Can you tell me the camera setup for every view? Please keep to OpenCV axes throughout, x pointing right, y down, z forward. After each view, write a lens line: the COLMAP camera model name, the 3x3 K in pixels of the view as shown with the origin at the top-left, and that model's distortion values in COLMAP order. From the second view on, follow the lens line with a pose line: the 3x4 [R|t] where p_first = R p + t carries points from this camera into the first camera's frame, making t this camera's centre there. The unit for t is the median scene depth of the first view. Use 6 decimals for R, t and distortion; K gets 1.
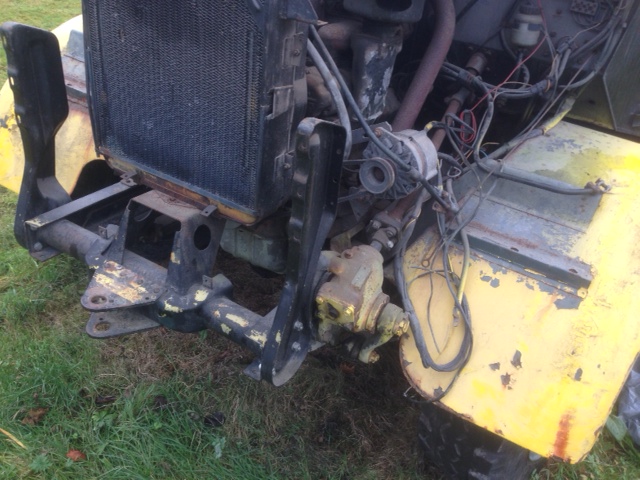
lens RADIAL K [[586.4, 0, 319.4], [0, 586.4, 233.7], [0, 0, 1]] dist [0.042971, 0.000000]
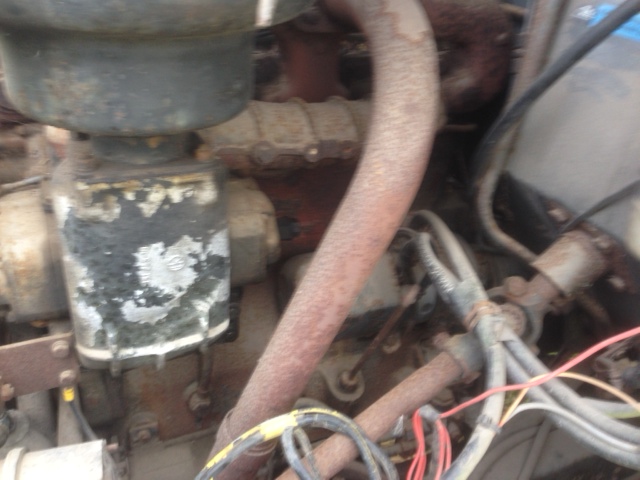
lens RADIAL K [[586.4, 0, 308.4], [0, 586.4, 231.2], [0, 0, 1]] dist [0.042971, 0.000000]
pose [[0.806648, 0.214307, -0.550810, 0.390866], [-0.258595, 0.965981, -0.002866, -0.318810], [0.531458, 0.144749, 0.834626, 0.773028]]
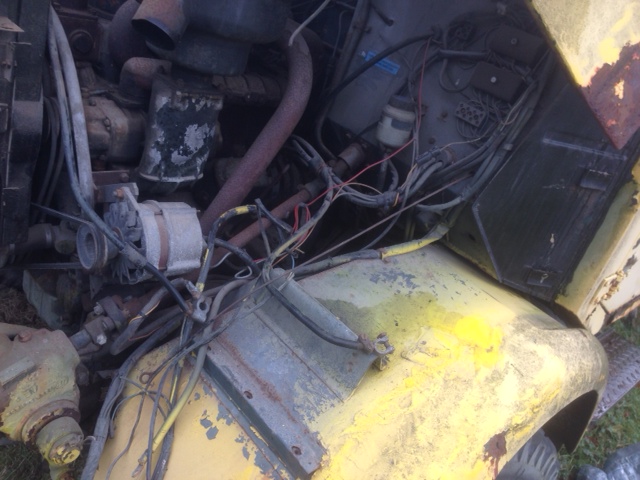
lens RADIAL K [[586.4, 0, 317.5], [0, 586.4, 244.2], [0, 0, 1]] dist [0.042971, 0.000000]
pose [[0.952211, 0.262002, -0.156998, 0.453791], [-0.278373, 0.955955, -0.093046, -0.101218], [0.125705, 0.132304, 0.983206, 0.263904]]
